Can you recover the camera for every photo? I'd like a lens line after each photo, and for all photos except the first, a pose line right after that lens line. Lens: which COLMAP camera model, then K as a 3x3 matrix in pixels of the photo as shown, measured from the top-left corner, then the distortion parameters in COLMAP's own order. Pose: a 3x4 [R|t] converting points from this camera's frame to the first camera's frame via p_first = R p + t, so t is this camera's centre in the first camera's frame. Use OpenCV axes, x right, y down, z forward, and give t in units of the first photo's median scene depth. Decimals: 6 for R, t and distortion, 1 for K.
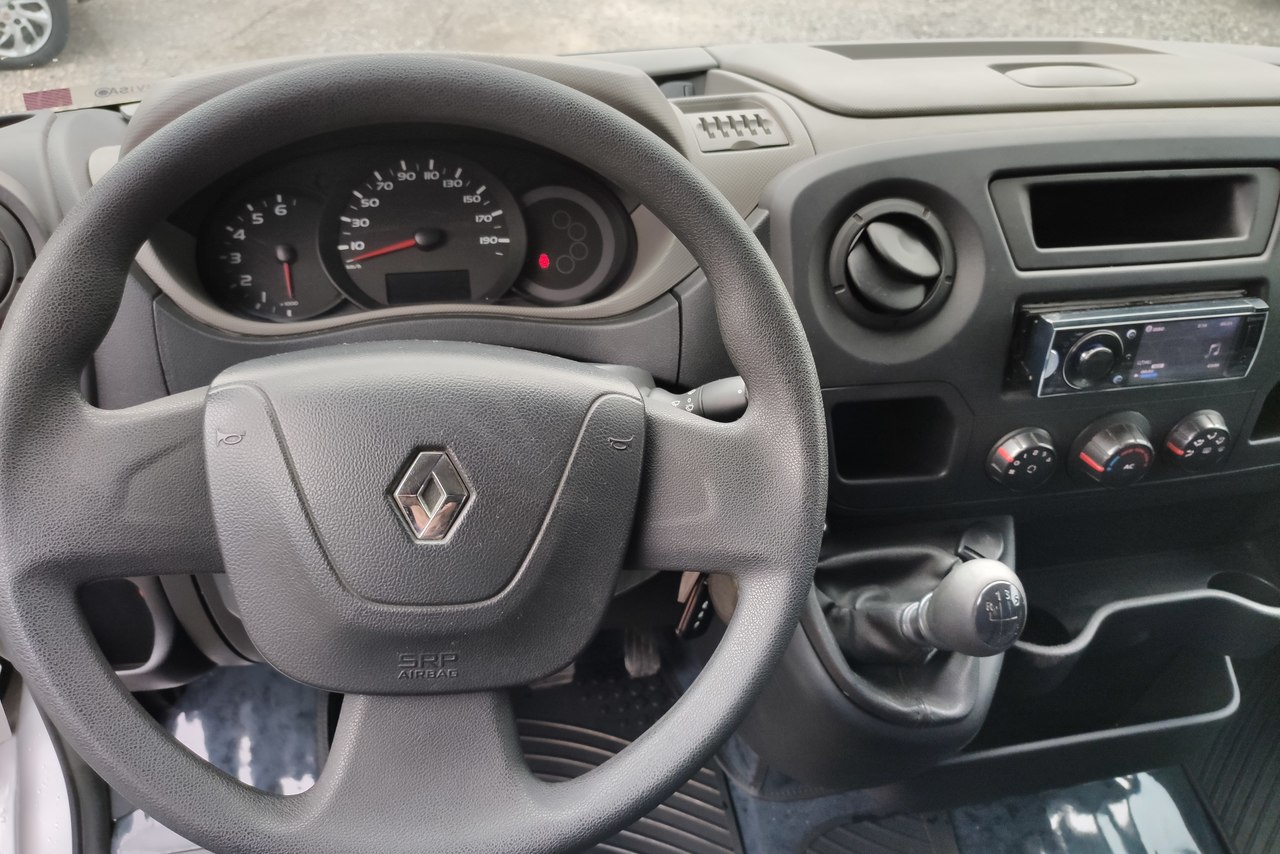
lens RADIAL K [[980.4, 0, 627.0], [0, 980.4, 424.2], [0, 0, 1]] dist [0.056204, -0.093627]
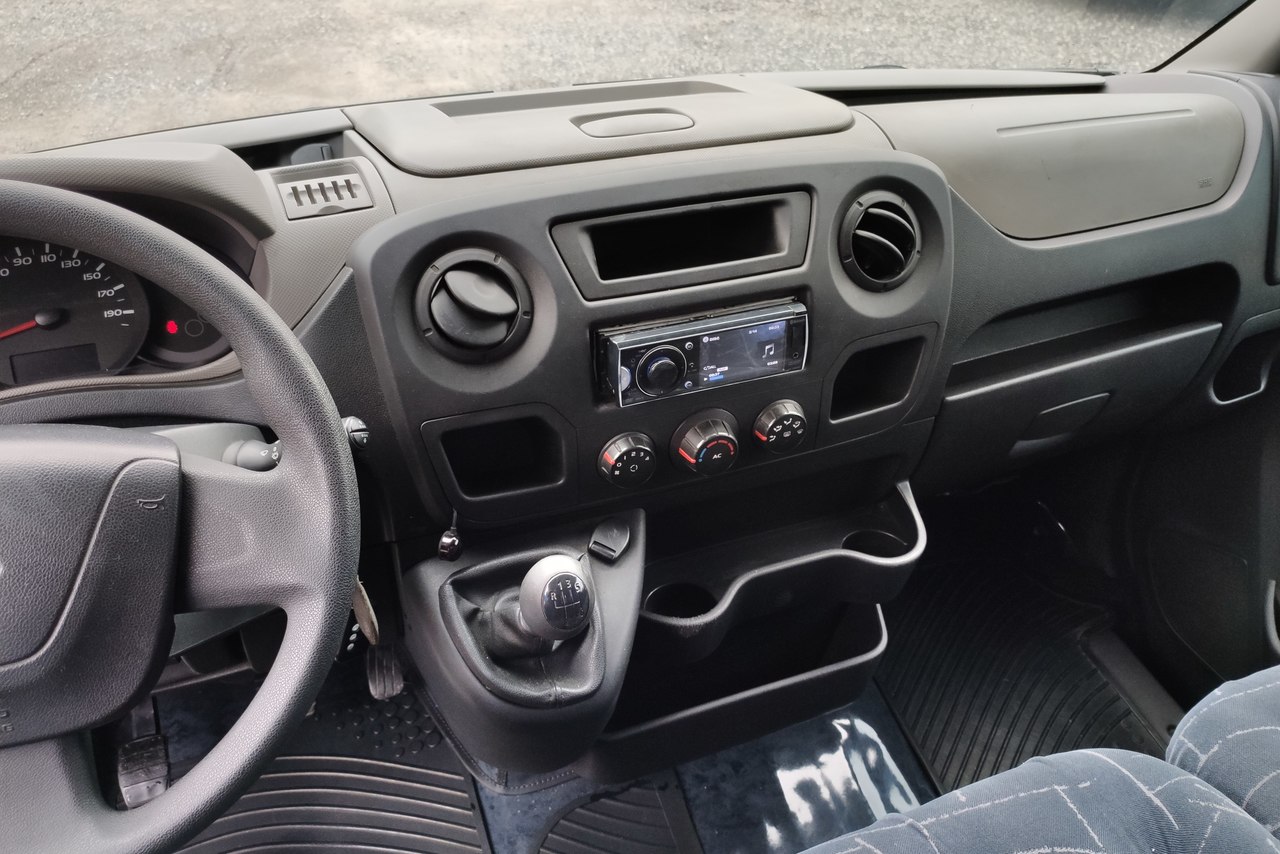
lens RADIAL K [[980.4, 0, 637.2], [0, 980.4, 421.1], [0, 0, 1]] dist [0.056204, -0.093627]
pose [[0.983487, -0.111179, 0.142801, 0.249887], [0.112836, 0.993607, -0.003530, -0.004587], [-0.141496, 0.019584, 0.989745, -0.130238]]
